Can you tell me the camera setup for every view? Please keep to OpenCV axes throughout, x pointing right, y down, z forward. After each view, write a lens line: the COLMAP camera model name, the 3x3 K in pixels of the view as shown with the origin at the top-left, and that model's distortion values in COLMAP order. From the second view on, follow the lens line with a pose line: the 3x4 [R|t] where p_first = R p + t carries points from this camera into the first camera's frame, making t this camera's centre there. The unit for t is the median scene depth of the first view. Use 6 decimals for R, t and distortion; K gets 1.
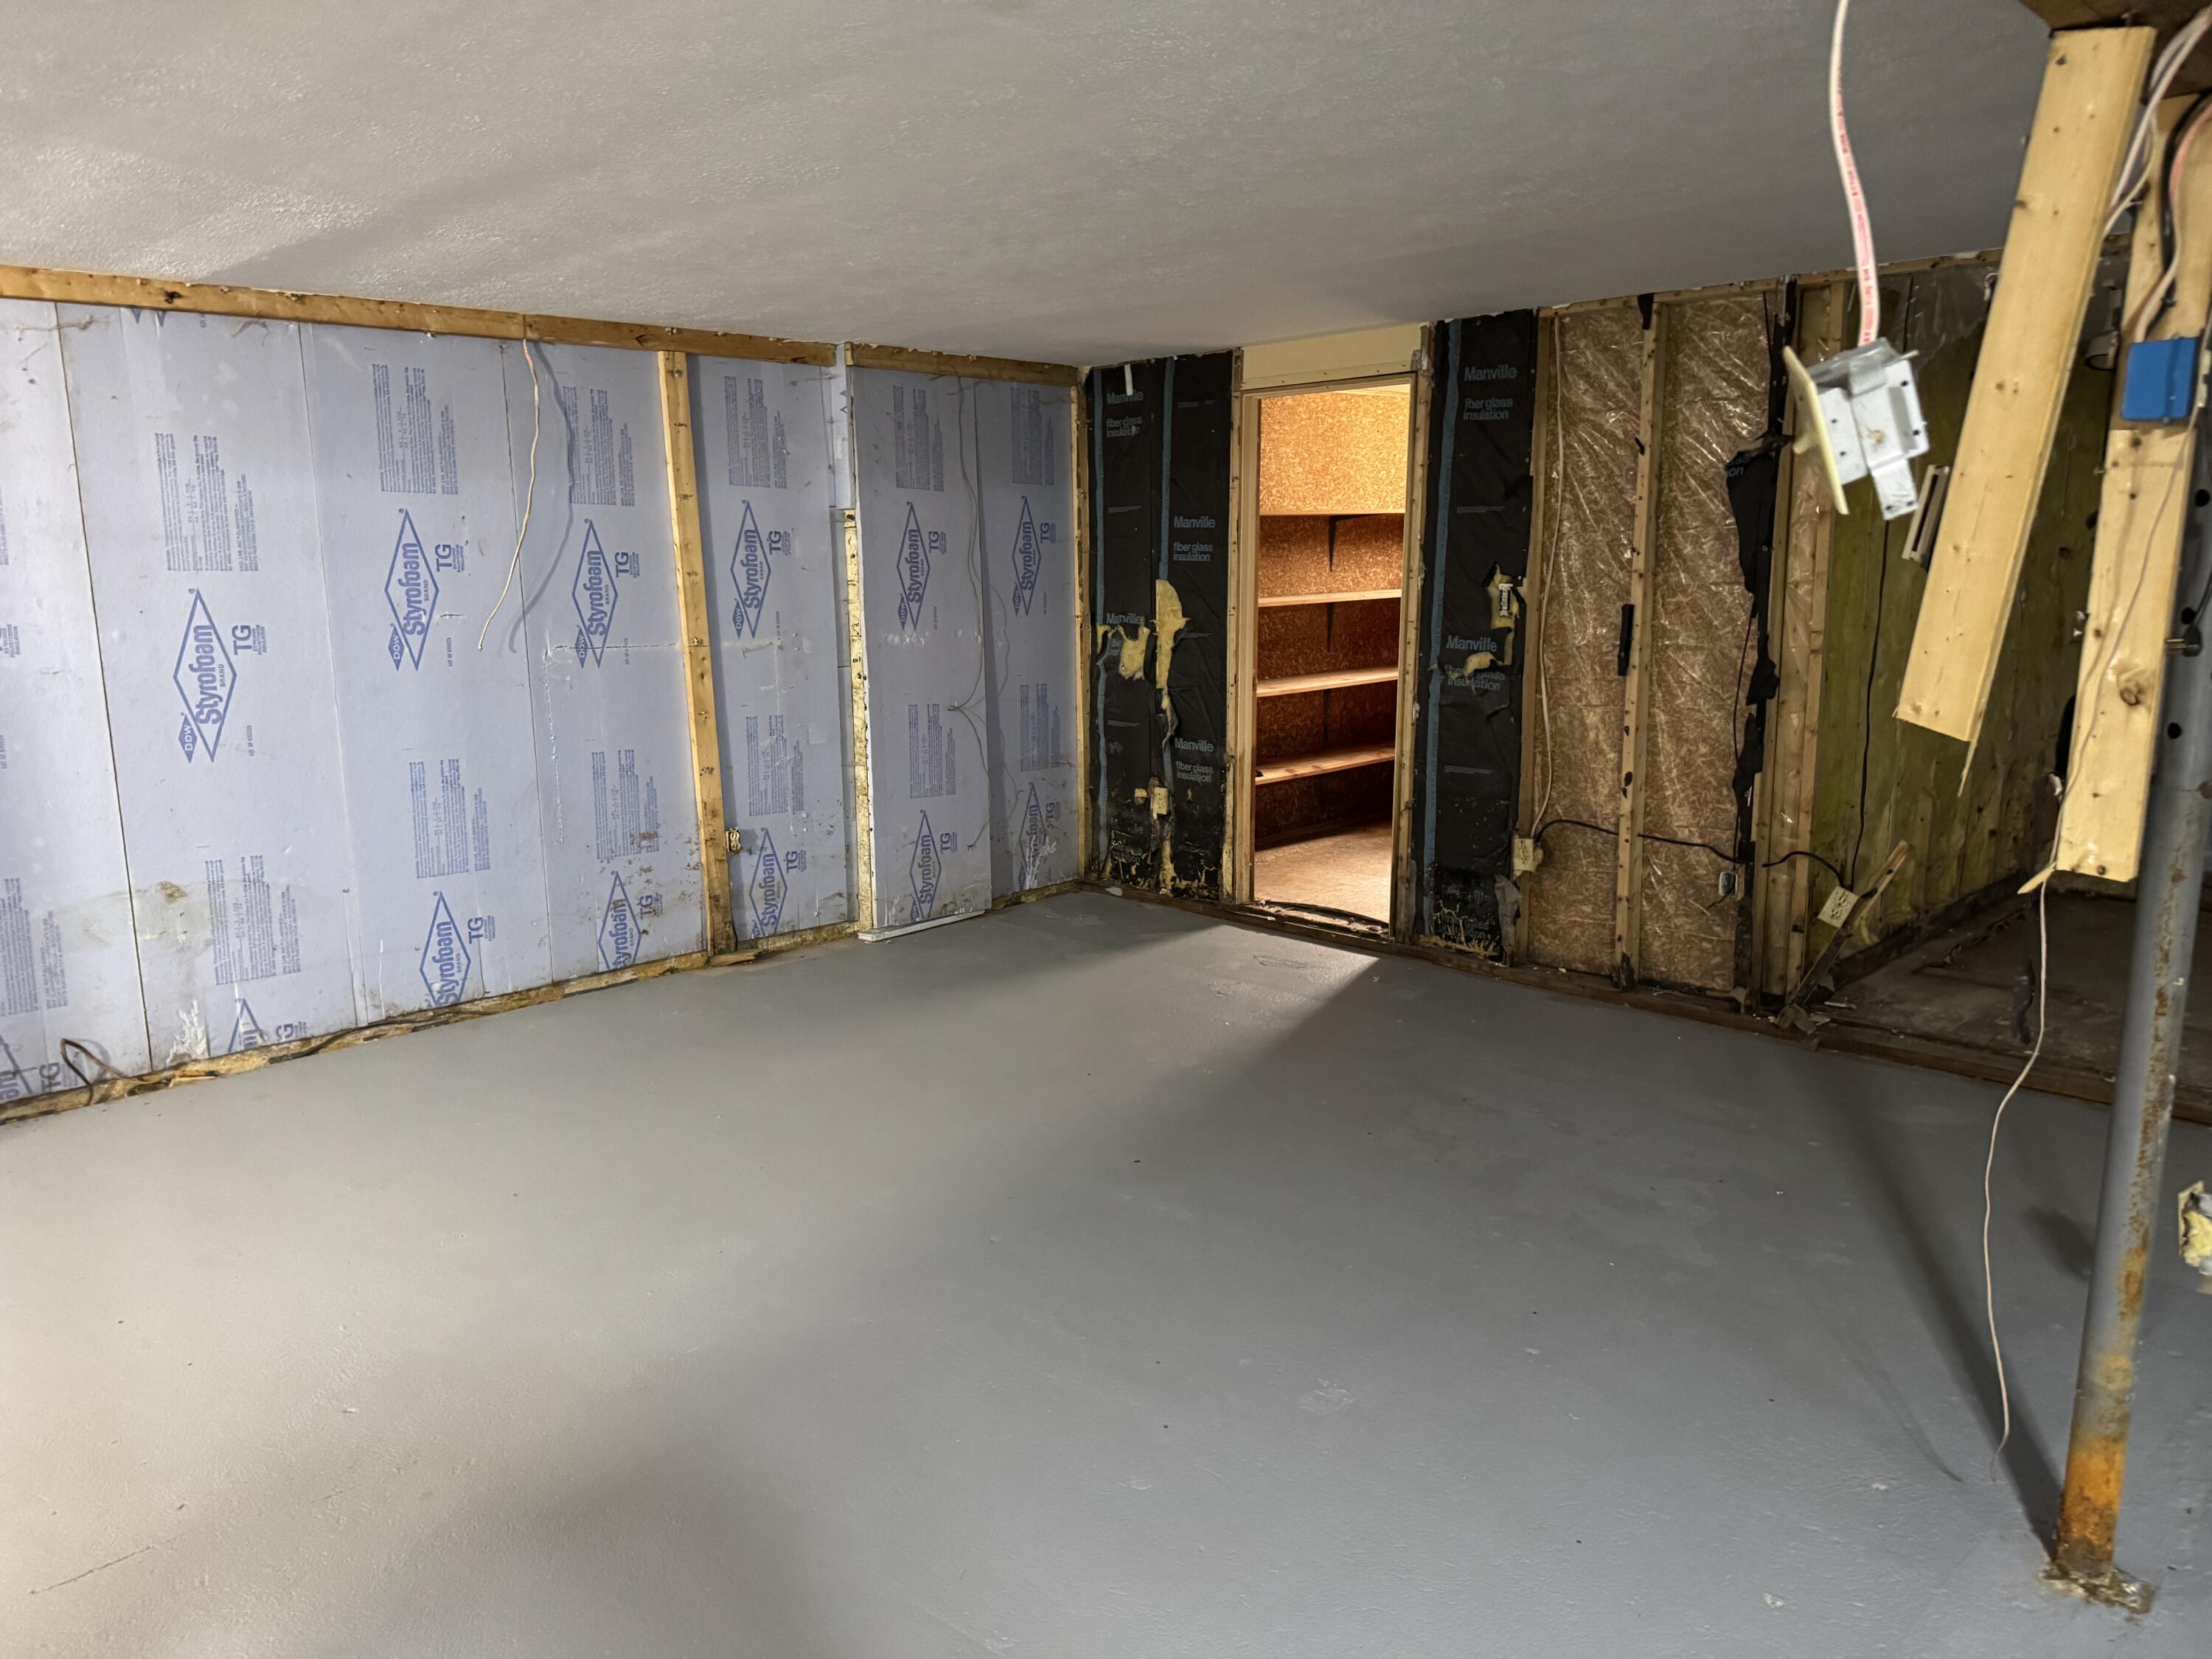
lens RADIAL K [[1567.6, 0, 1114.0], [0, 1567.6, 839.9], [0, 0, 1]] dist [0.143233, -0.166836]
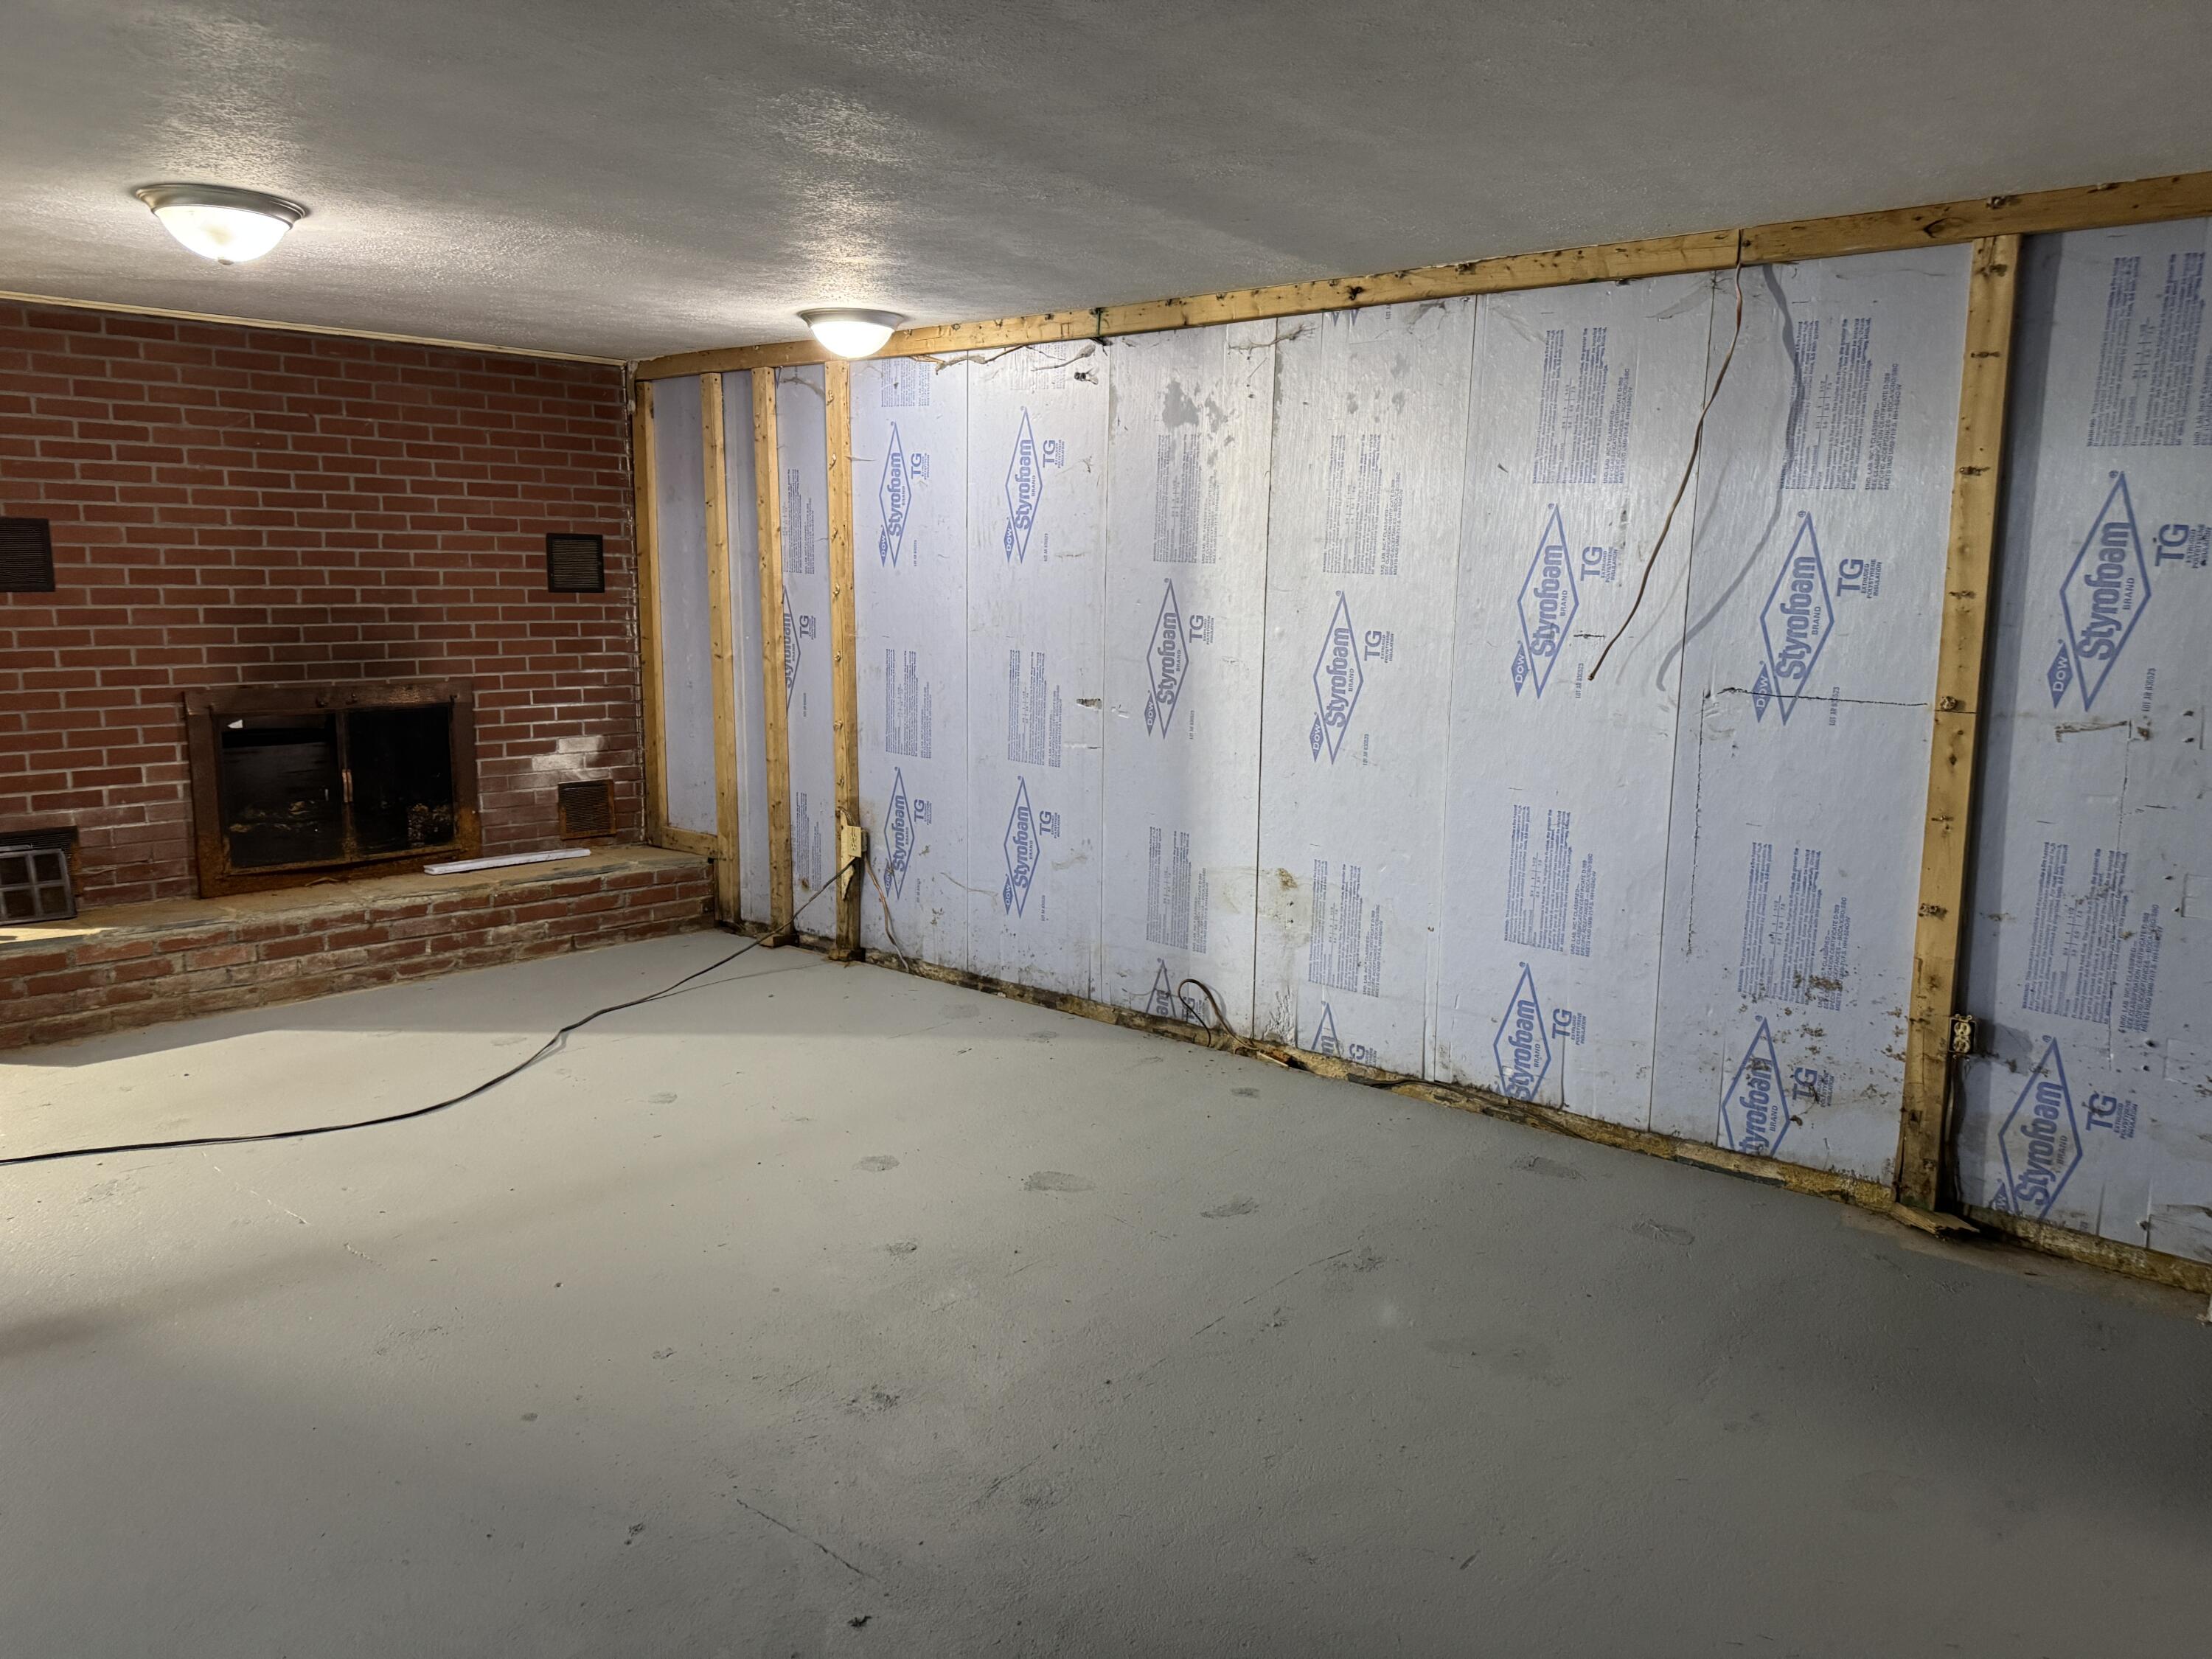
lens RADIAL K [[1567.6, 0, 1114.0], [0, 1567.6, 839.9], [0, 0, 1]] dist [0.143233, -0.166836]
pose [[0.118685, 0.172643, -0.977808, 0.343139], [-0.214043, 0.966064, 0.144590, -0.101438], [0.969587, 0.192132, 0.151610, 0.640911]]
